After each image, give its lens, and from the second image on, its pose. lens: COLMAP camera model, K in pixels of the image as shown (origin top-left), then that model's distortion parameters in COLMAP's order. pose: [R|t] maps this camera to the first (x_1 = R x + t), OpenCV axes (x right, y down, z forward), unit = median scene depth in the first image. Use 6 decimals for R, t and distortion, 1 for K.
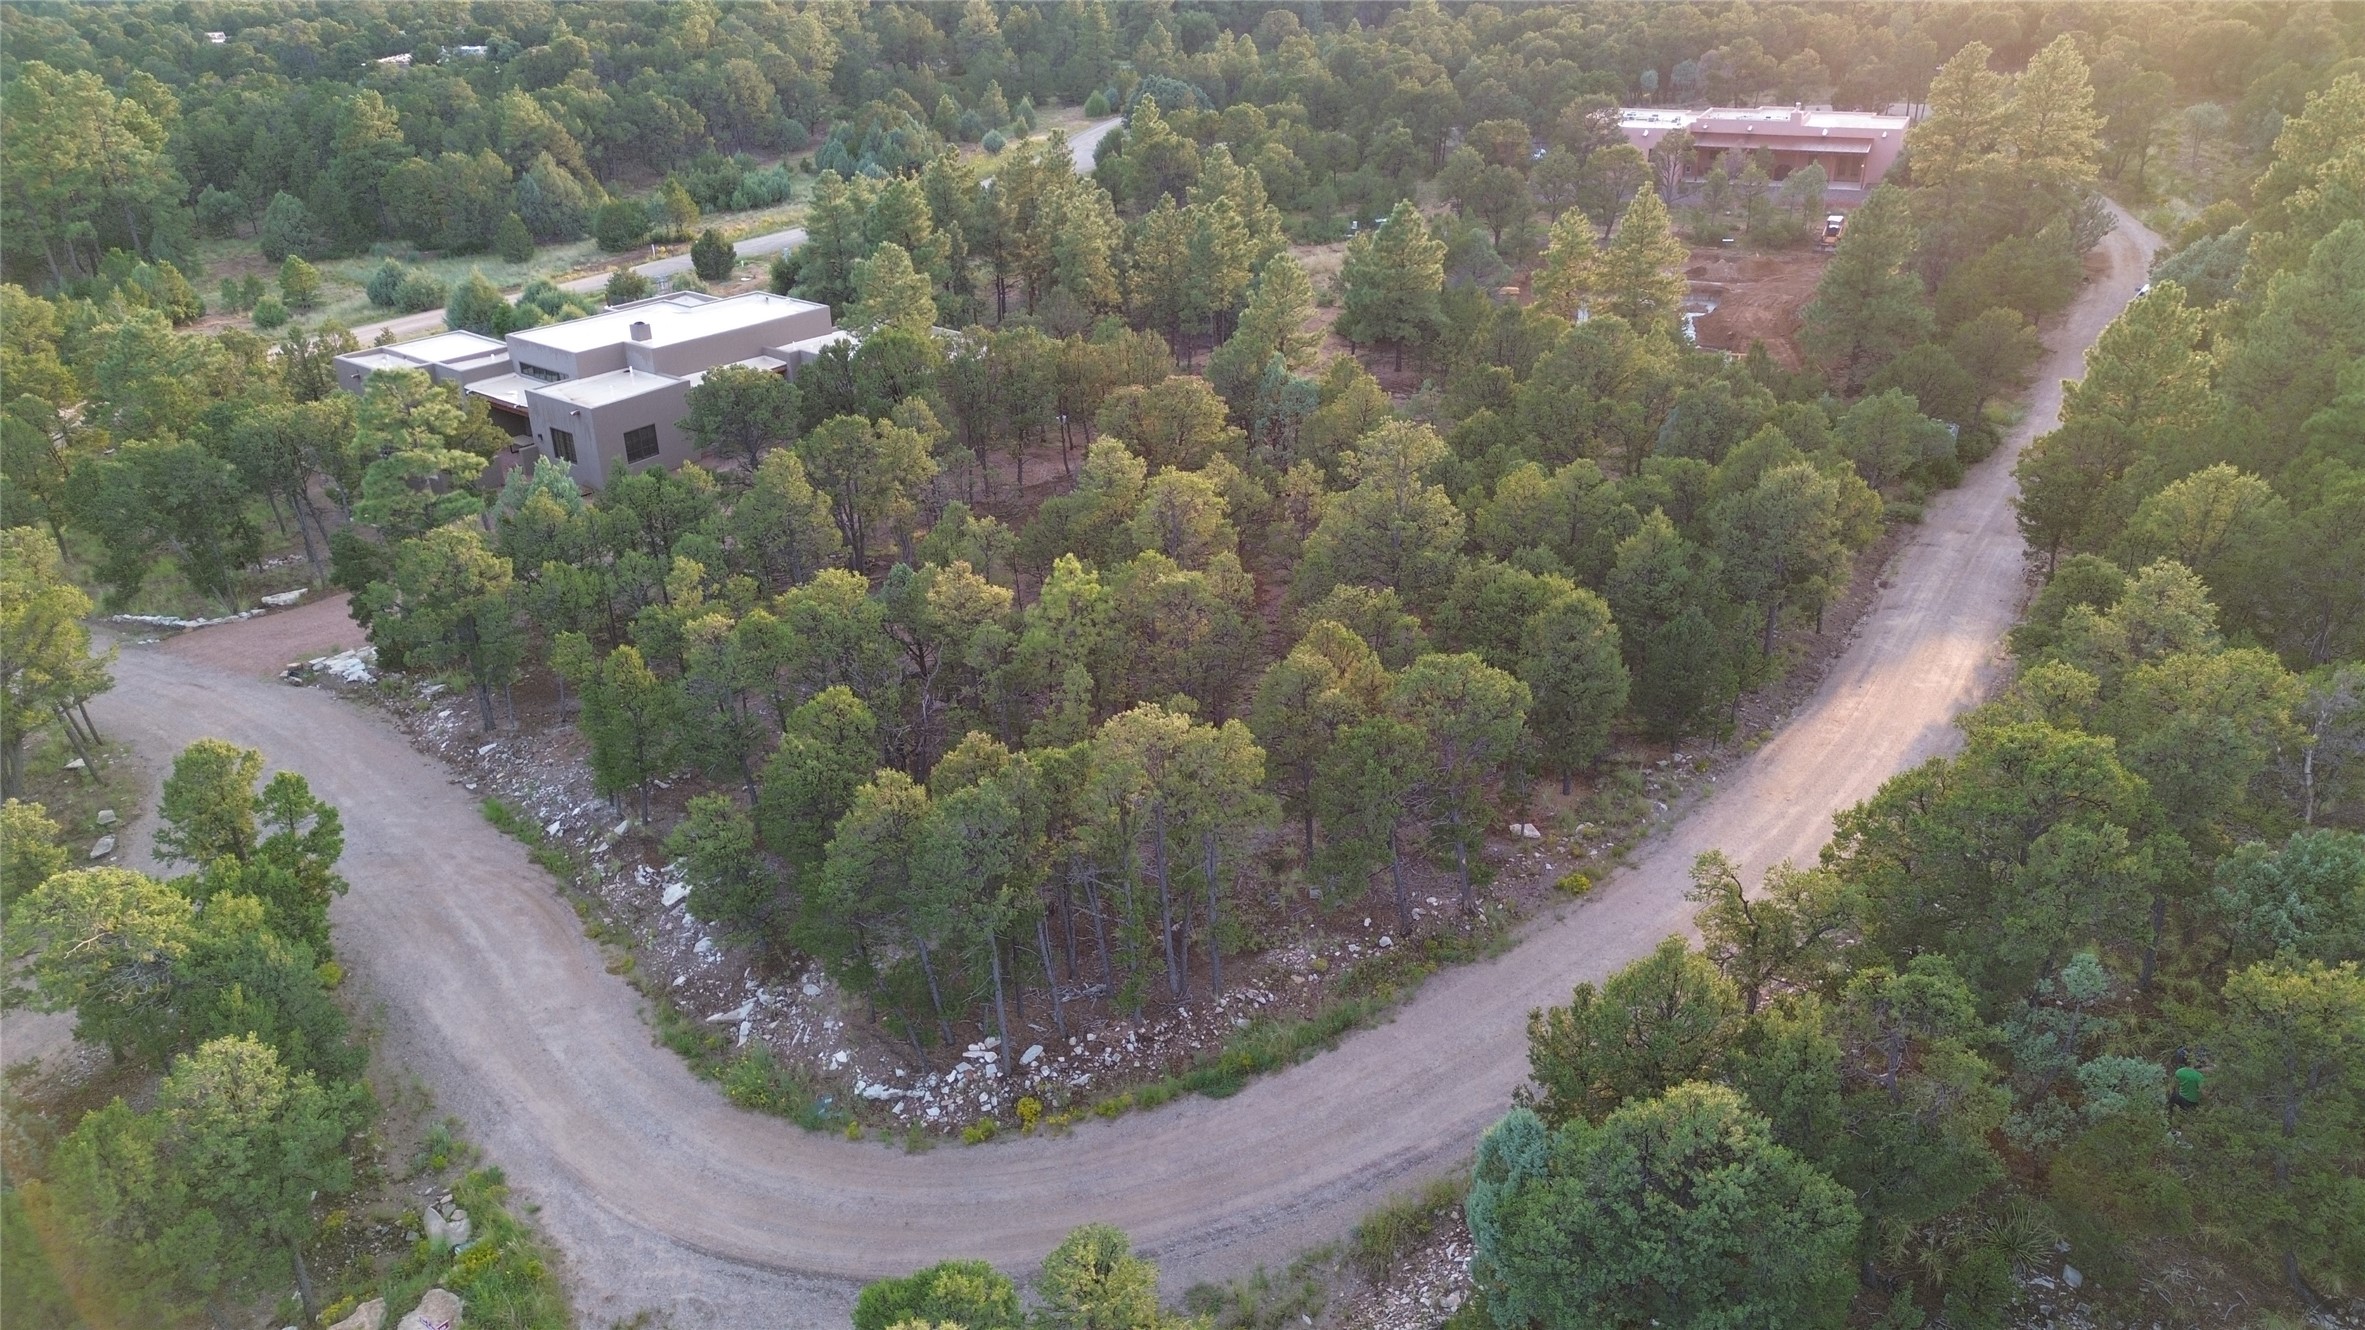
lens RADIAL K [[1661.2, 0, 1180.2], [0, 1661.2, 657.4], [0, 0, 1]] dist [0.072244, -0.068501]
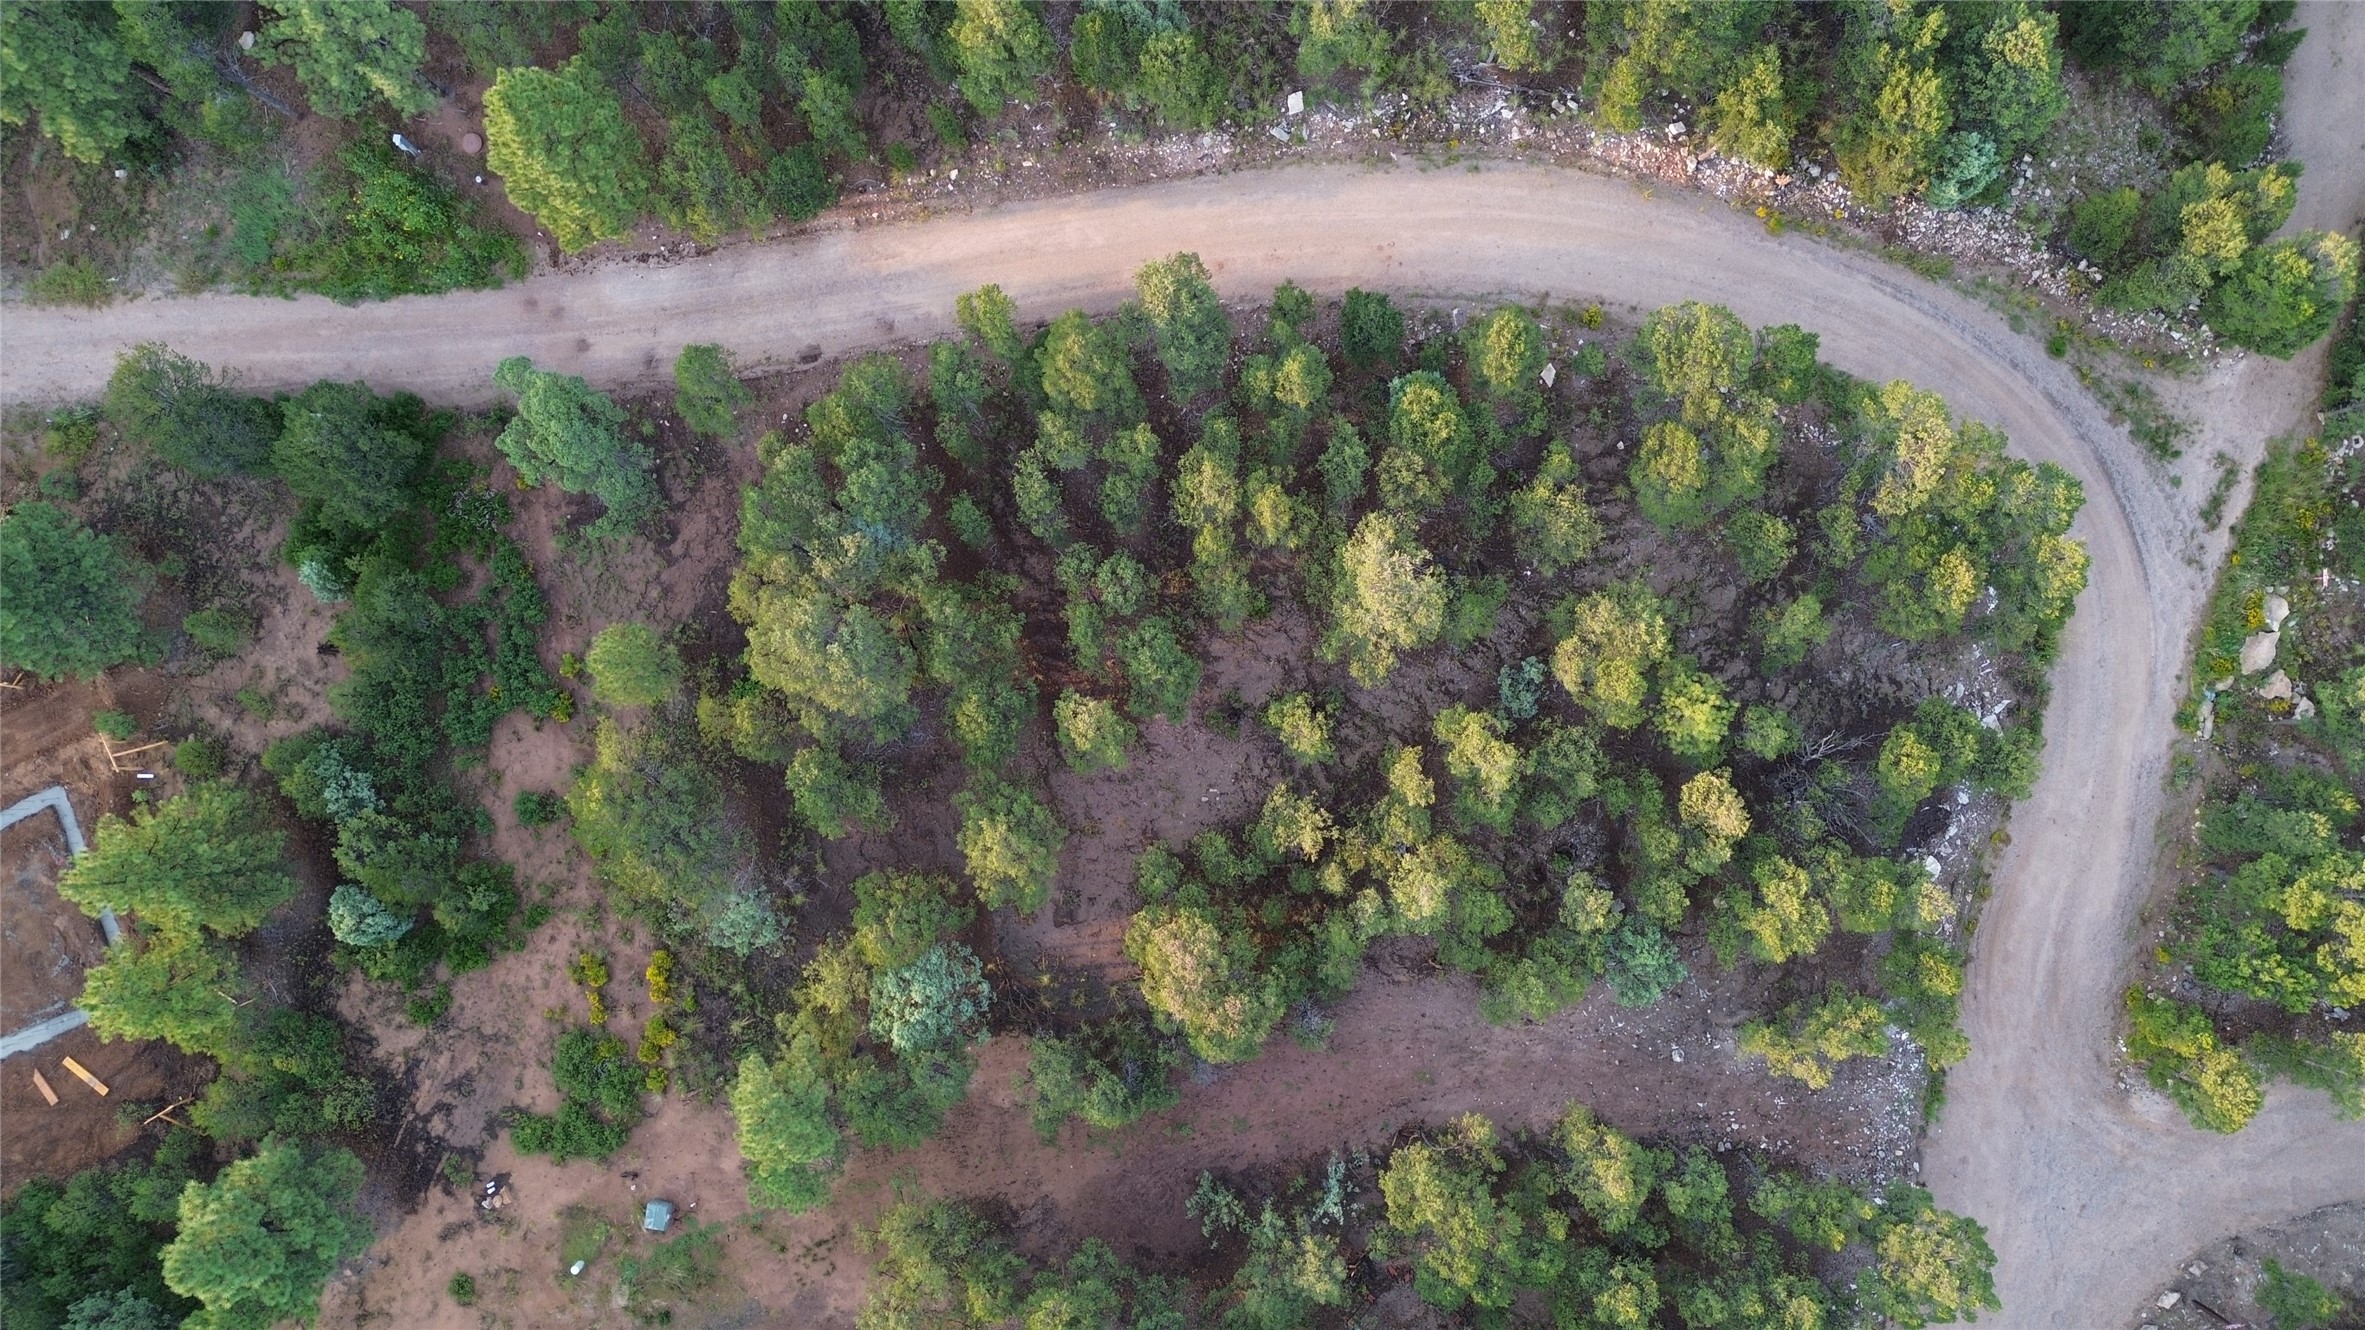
lens RADIAL K [[1661.2, 0, 1180.2], [0, 1661.2, 657.4], [0, 0, 1]] dist [0.072244, -0.068501]
pose [[-0.599478, -0.796782, 0.075925, 0.101388], [0.382037, -0.201491, 0.901914, -1.330892], [-0.703331, 0.569684, 0.425190, 0.775344]]
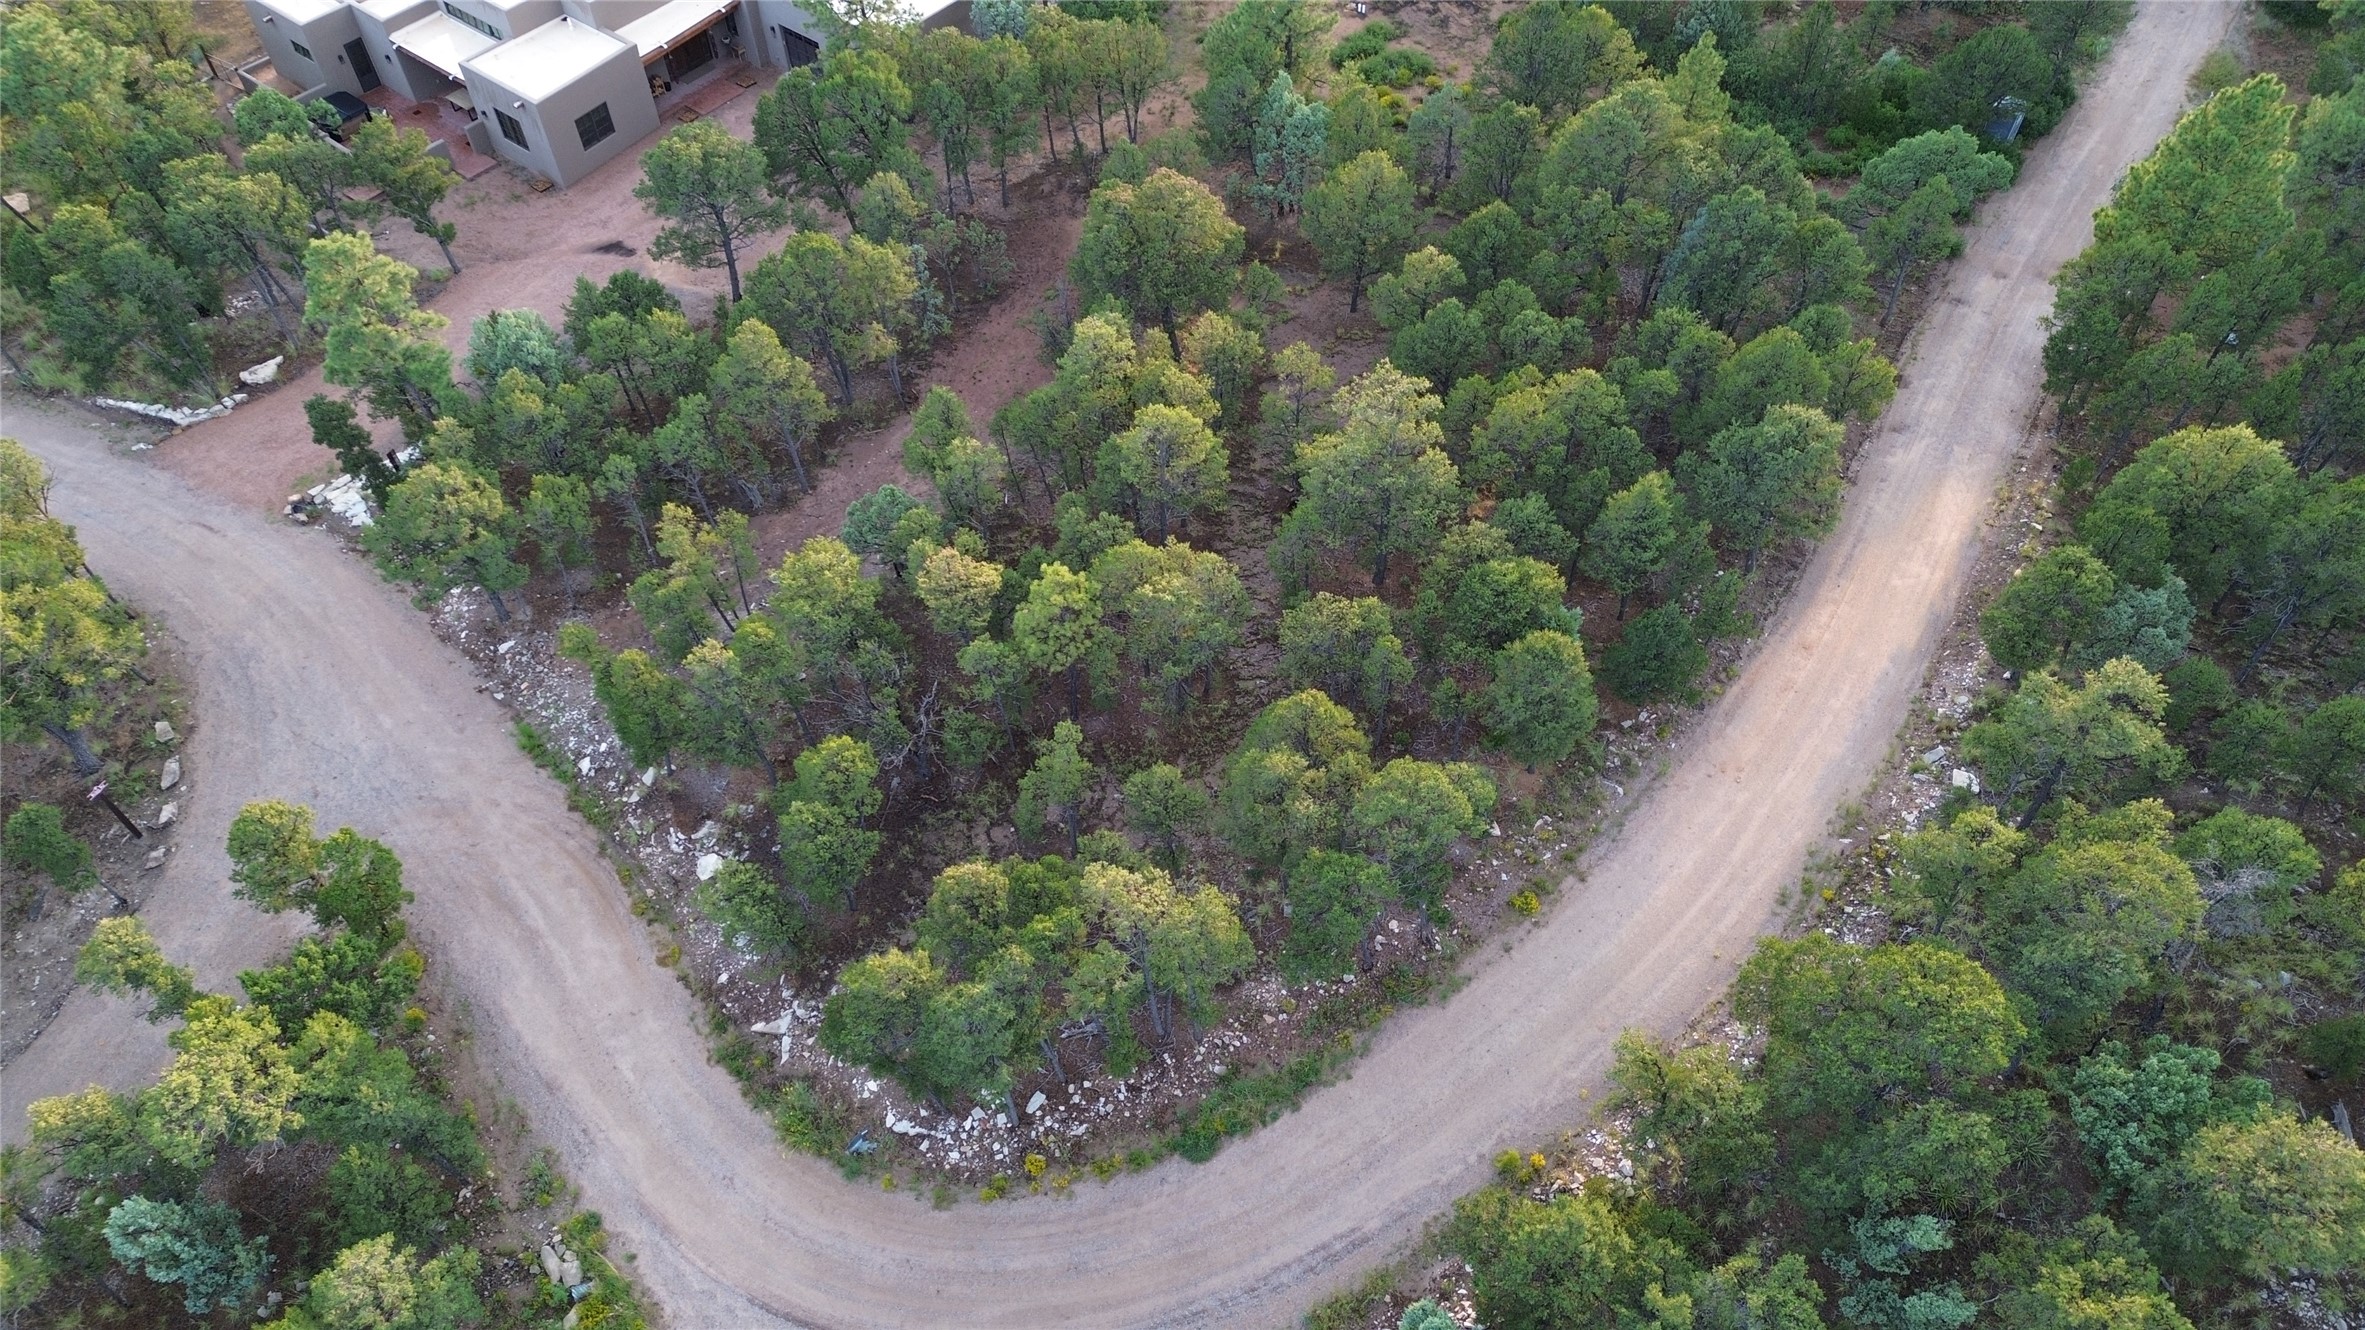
lens RADIAL K [[1662.8, 0, 1180.1], [0, 1662.8, 657.6], [0, 0, 1]] dist [0.072290, -0.069861]
pose [[0.999952, -0.000137, -0.009753, 0.019205], [0.004211, 0.907990, 0.418970, -0.456862], [0.008799, -0.418991, 0.907948, 0.065904]]
